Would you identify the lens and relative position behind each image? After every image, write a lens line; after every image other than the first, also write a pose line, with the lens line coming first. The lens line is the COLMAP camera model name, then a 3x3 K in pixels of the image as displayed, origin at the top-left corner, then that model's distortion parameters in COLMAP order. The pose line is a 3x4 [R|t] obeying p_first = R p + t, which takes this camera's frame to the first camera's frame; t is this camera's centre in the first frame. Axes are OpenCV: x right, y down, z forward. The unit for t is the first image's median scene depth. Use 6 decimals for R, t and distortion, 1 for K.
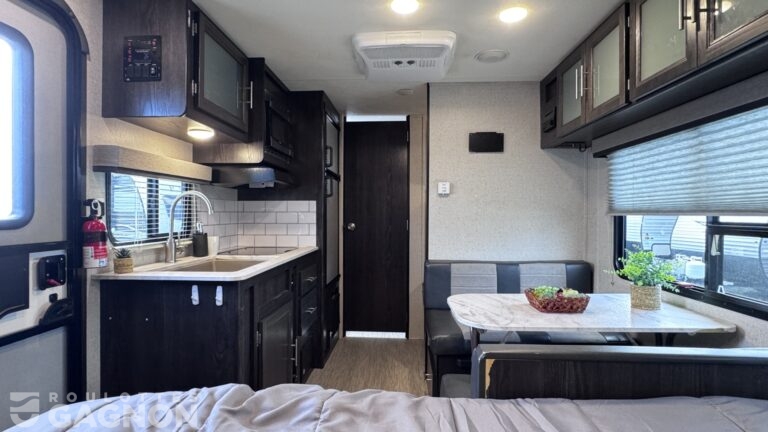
lens RADIAL K [[401.4, 0, 384.0], [0, 401.4, 216.0], [0, 0, 1]] dist [0.002737, 0.000422]
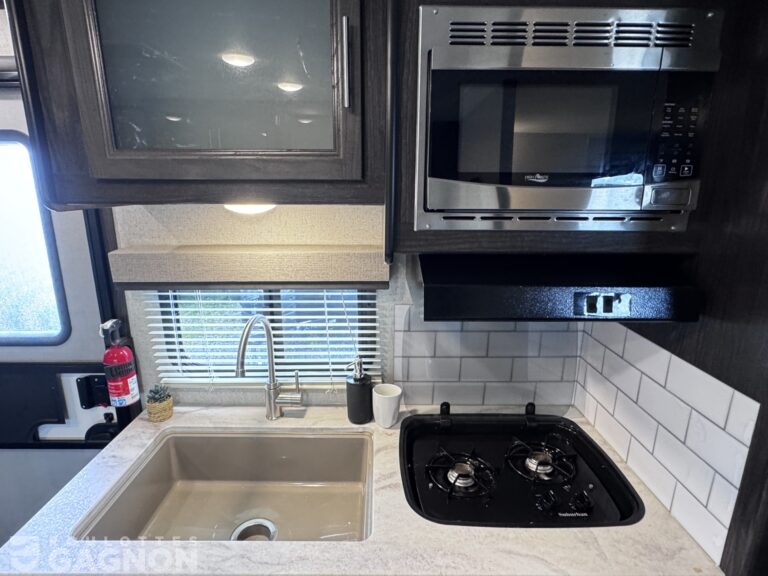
lens RADIAL K [[408.3, 0, 384.0], [0, 408.3, 288.0], [0, 0, 1]] dist [-0.002076, -0.000698]
pose [[0.055432, 0.232730, -0.970960, 0.044834], [-0.014615, 0.972541, 0.232274, -0.228084], [0.998356, 0.001315, 0.057311, 1.153219]]
